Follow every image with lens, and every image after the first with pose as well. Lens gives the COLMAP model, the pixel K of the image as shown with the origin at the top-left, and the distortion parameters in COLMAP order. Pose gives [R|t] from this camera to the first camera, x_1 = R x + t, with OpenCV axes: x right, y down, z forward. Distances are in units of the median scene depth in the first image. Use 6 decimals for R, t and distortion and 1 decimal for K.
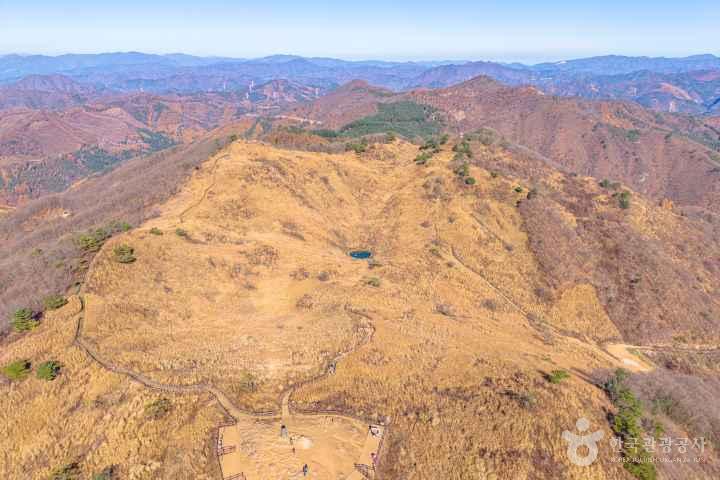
lens RADIAL K [[479.5, 0, 360.0], [0, 479.5, 240.0], [0, 0, 1]] dist [0.016403, -0.028105]
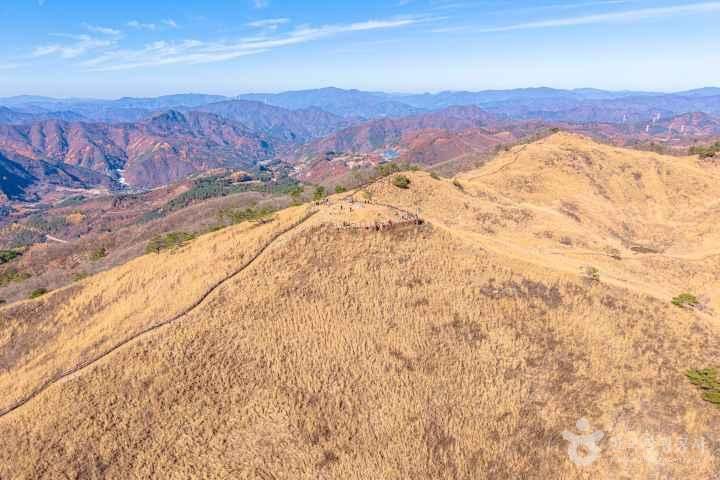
lens RADIAL K [[479.5, 0, 360.0], [0, 479.5, 240.0], [0, 0, 1]] dist [0.016403, -0.028105]
pose [[0.719205, 0.191720, -0.667823, 0.224315], [-0.236511, 0.971329, 0.024143, 0.120140], [0.653305, 0.140583, 0.743928, -0.019777]]
